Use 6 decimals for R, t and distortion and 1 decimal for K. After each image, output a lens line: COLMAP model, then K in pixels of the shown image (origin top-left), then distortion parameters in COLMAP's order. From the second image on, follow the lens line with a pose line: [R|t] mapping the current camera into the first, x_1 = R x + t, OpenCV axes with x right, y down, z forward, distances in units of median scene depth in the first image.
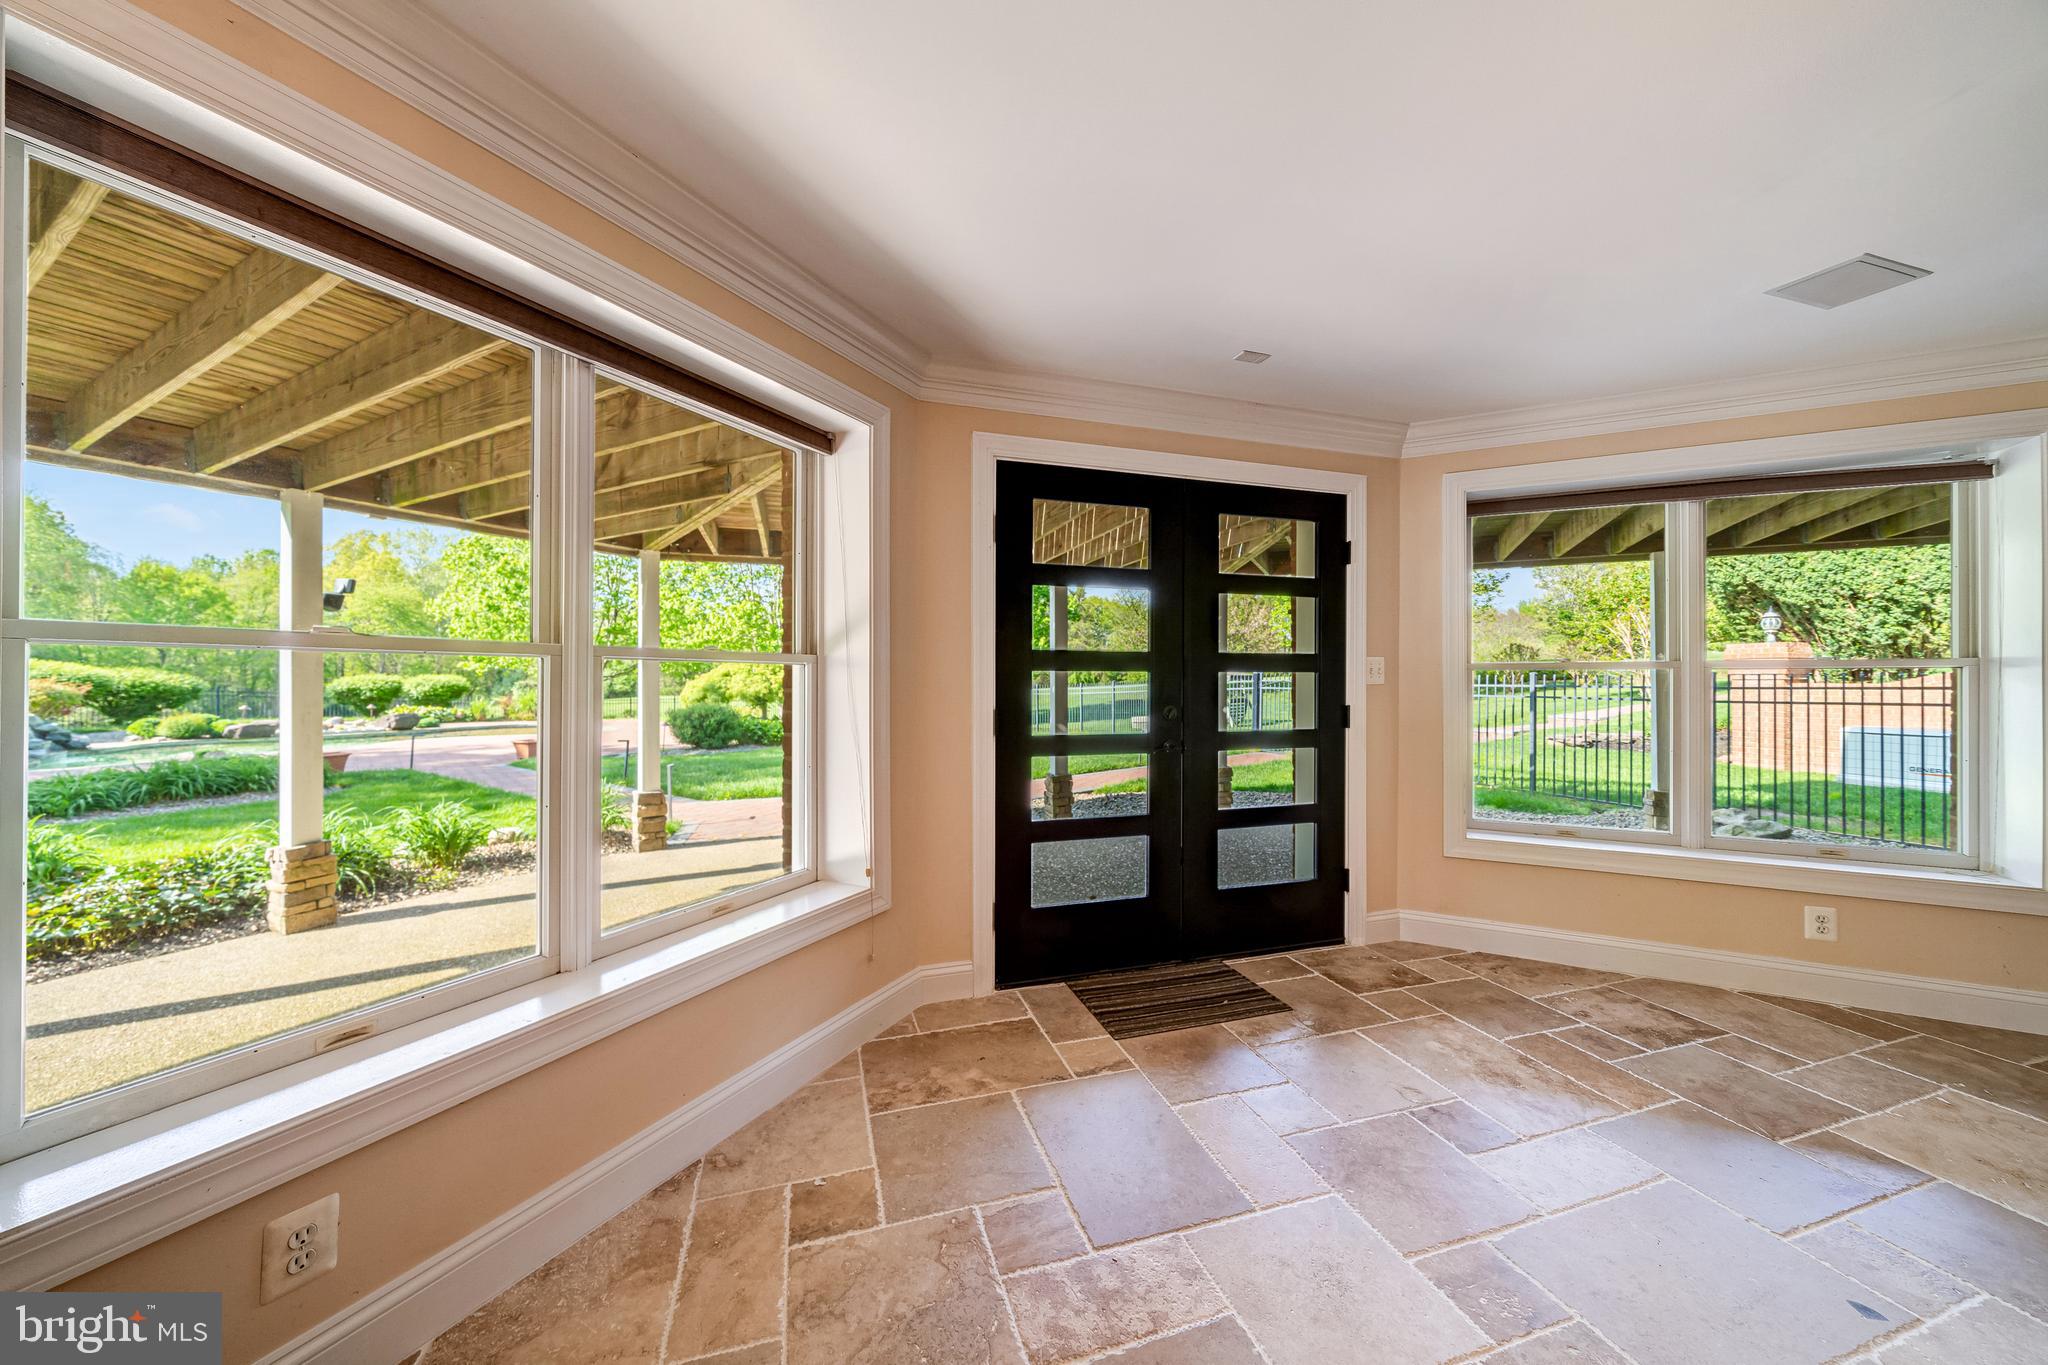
lens RADIAL K [[697.4, 0, 1009.3], [0, 697.4, 679.0], [0, 0, 1]] dist [-0.007091, -0.000034]
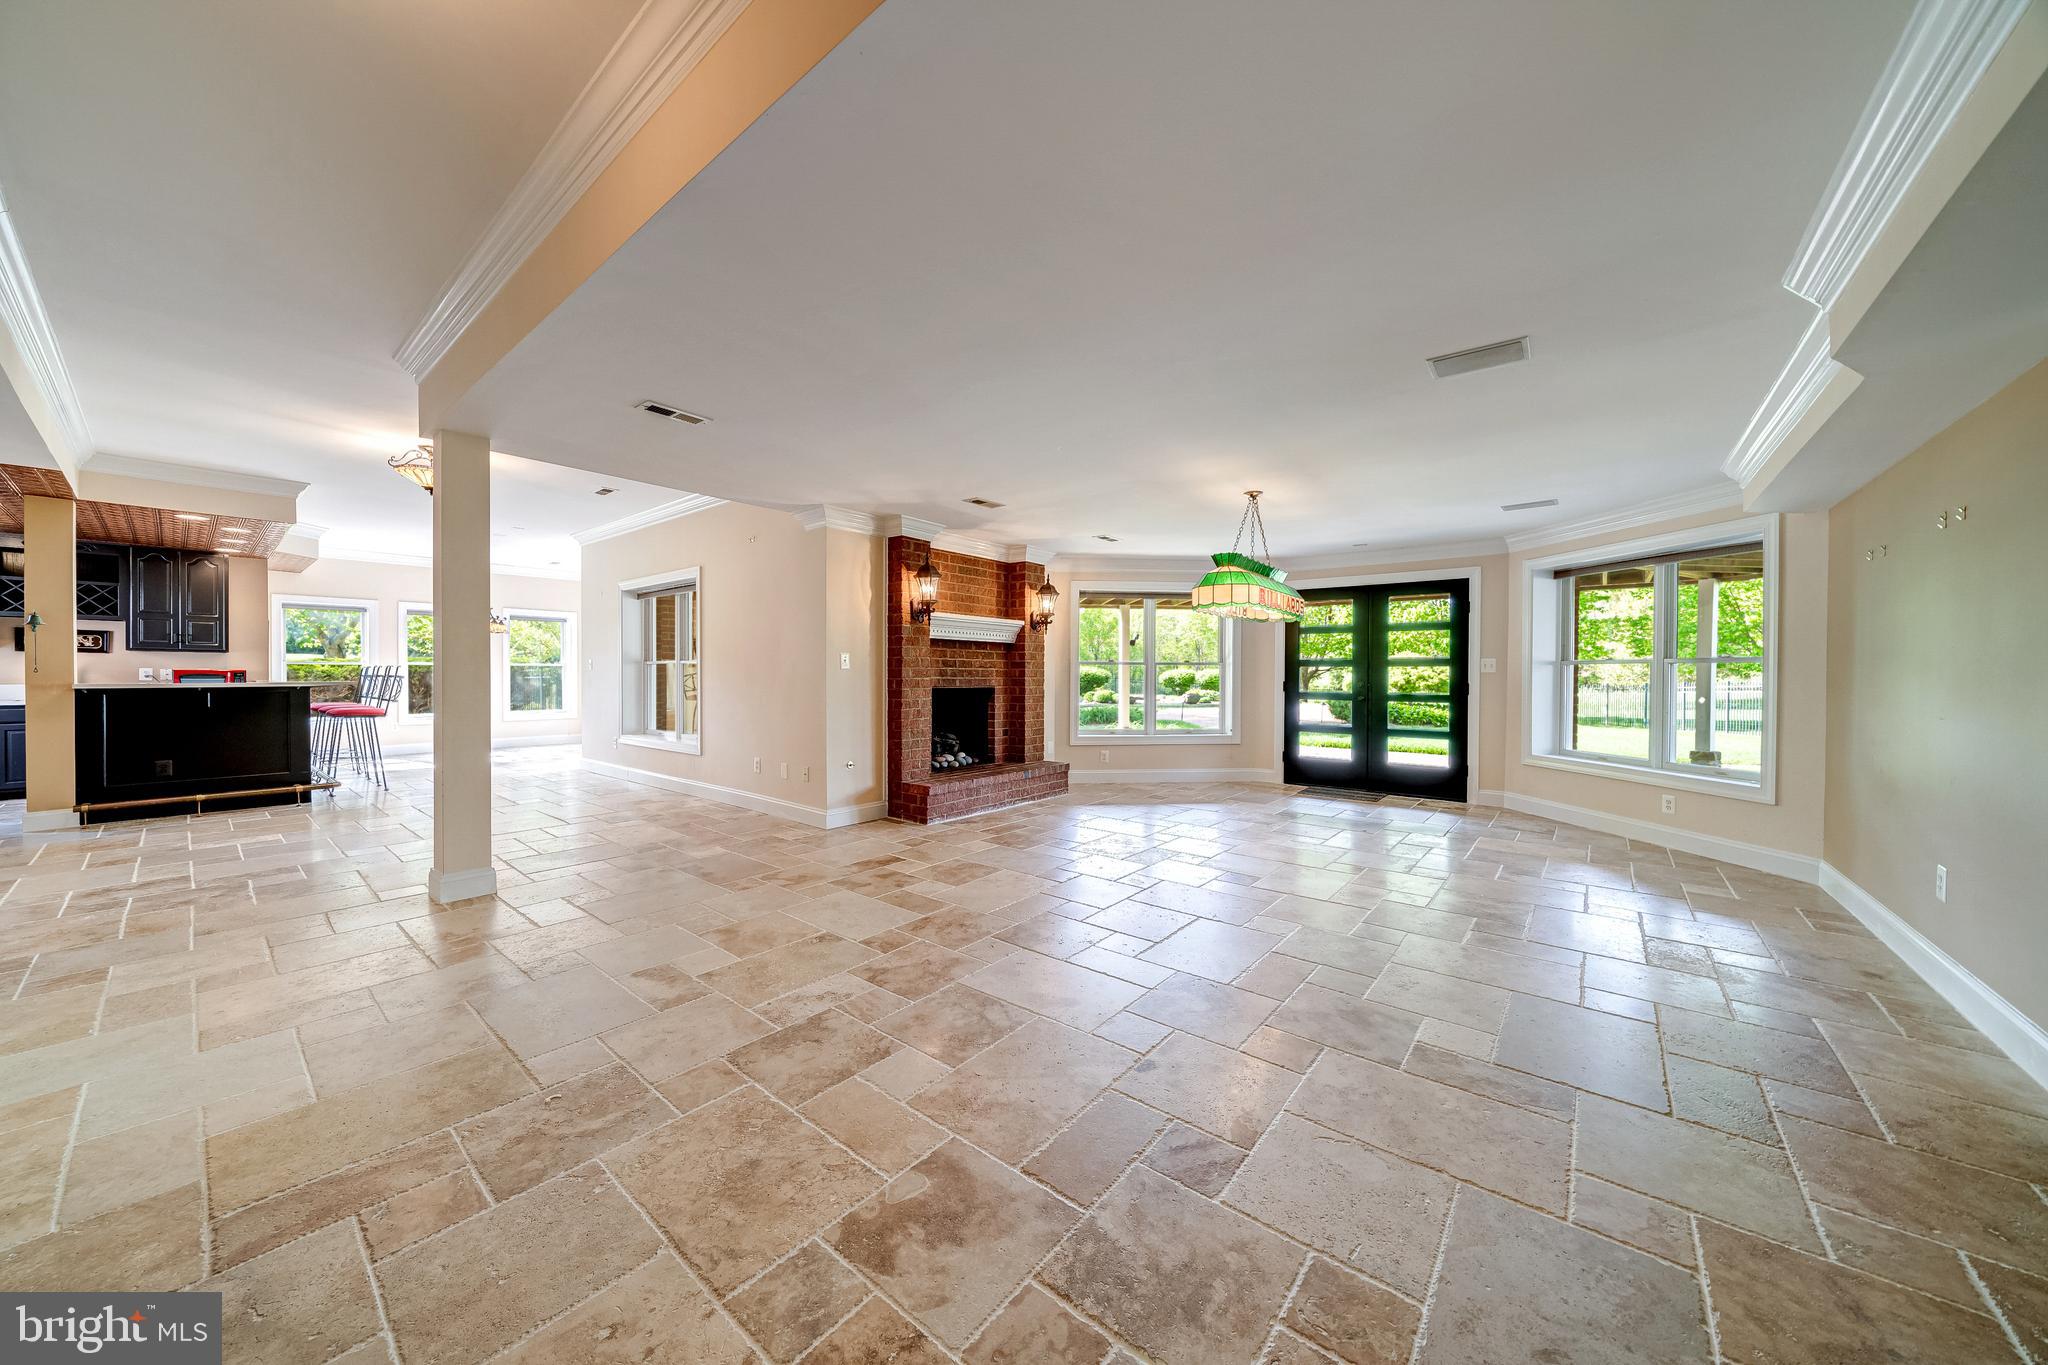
lens RADIAL K [[697.4, 0, 1033.2], [0, 697.4, 682.7], [0, 0, 1]] dist [-0.007091, -0.000034]
pose [[0.558478, 0.013380, -0.829411, 1.478170], [-0.001962, 0.999888, 0.014809, 0.008682], [0.829517, -0.006643, 0.558442, -1.179661]]
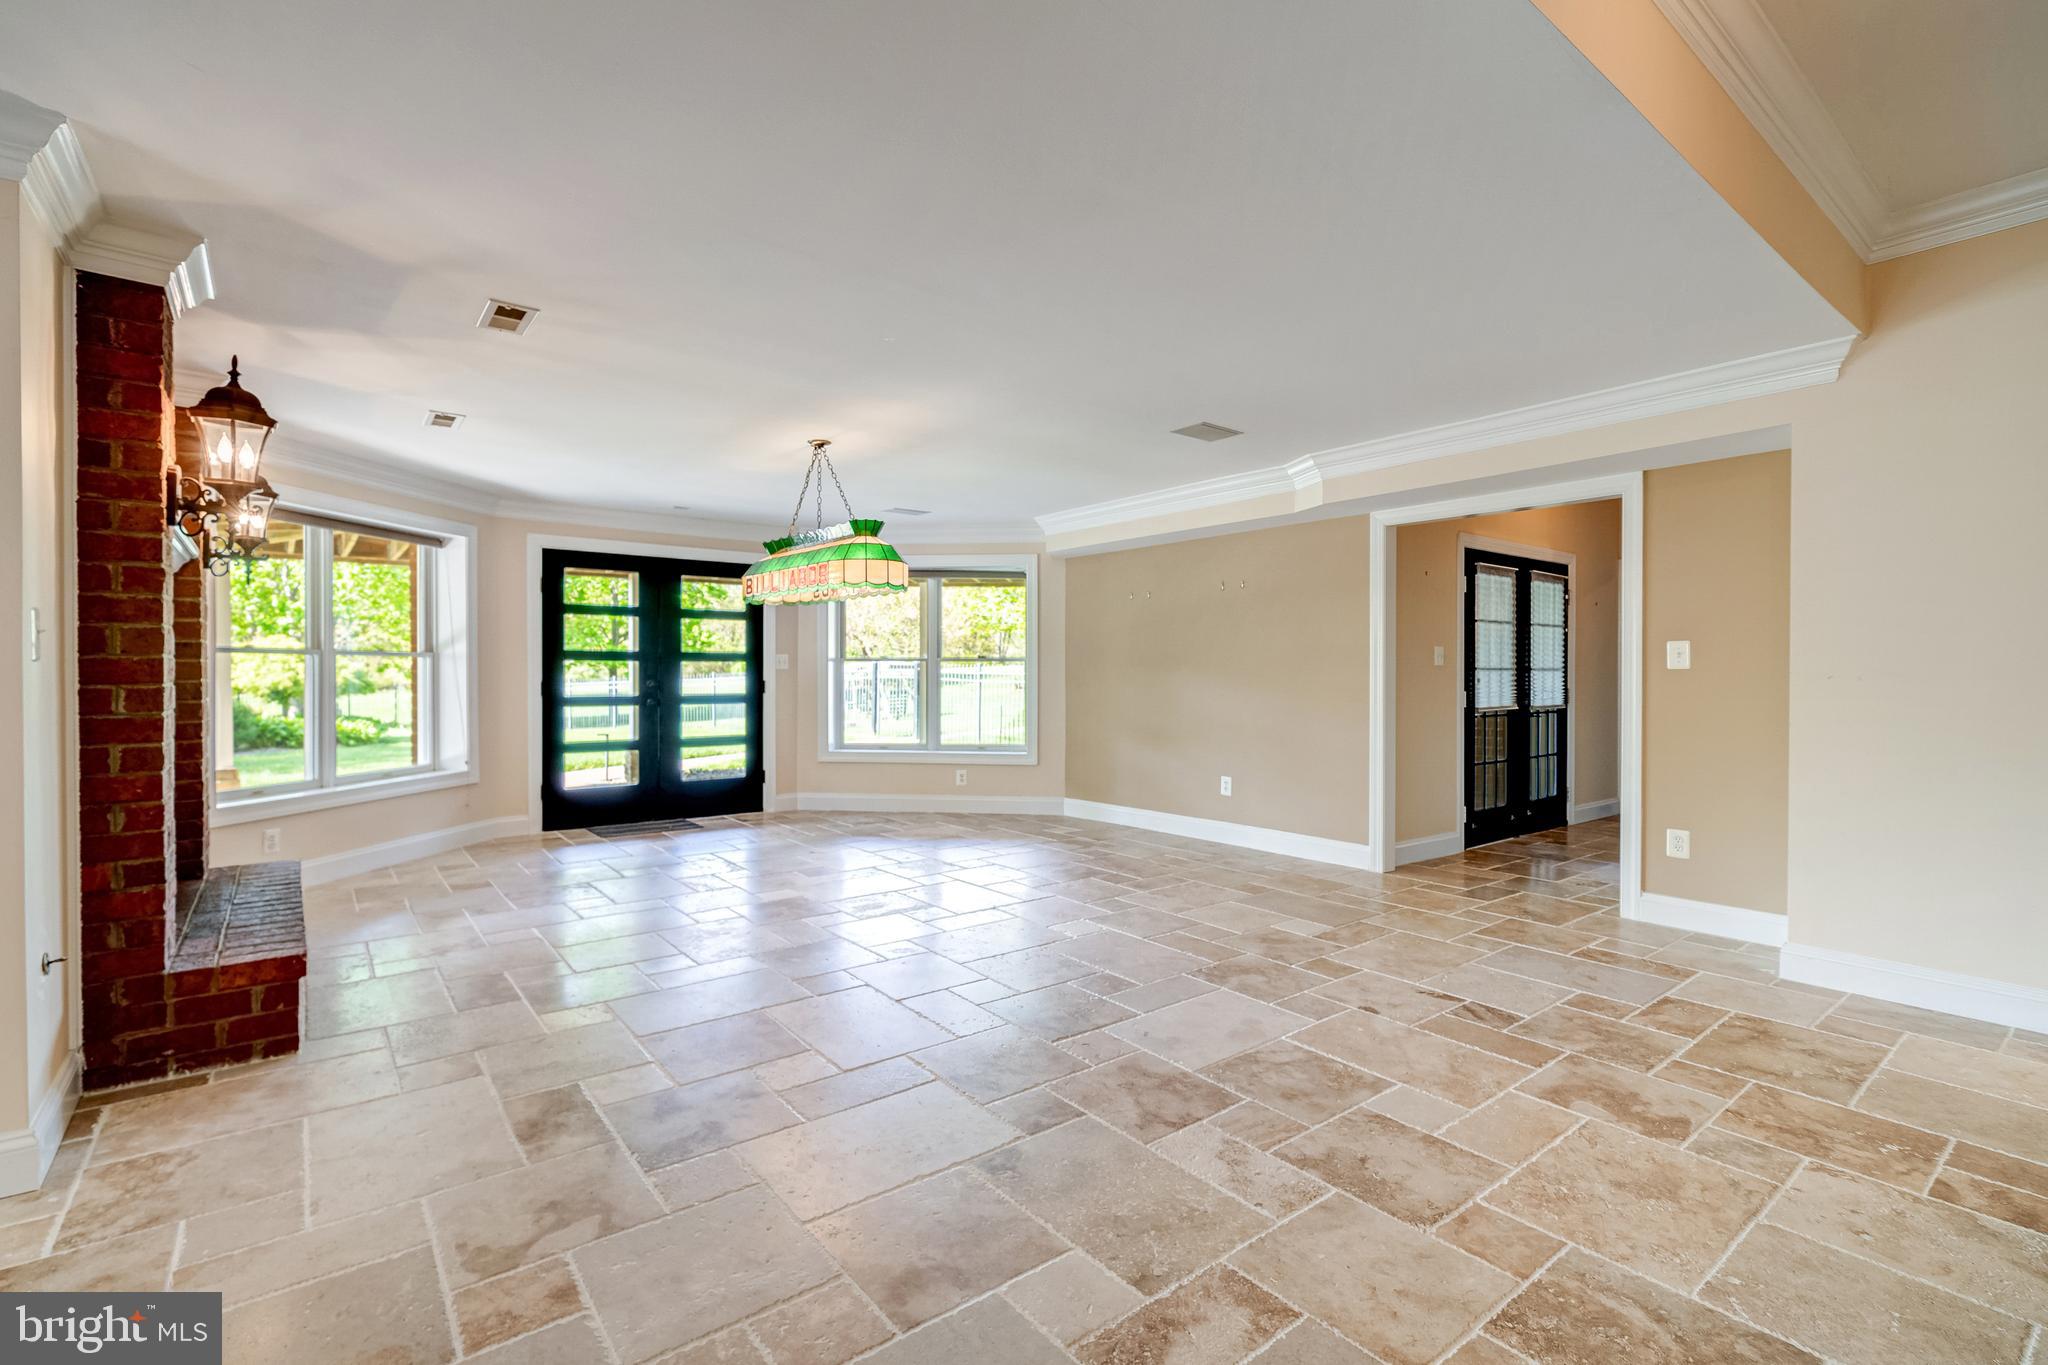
lens RADIAL K [[926.7, 0, 1022.1], [0, 926.7, 682.4], [0, 0, 1]] dist [0.001744, 0.000395]
pose [[0.932287, -0.002954, 0.361709, 0.242852], [-0.002217, 0.999901, 0.013879, 0.007150], [-0.361714, -0.013741, 0.932188, -1.543081]]
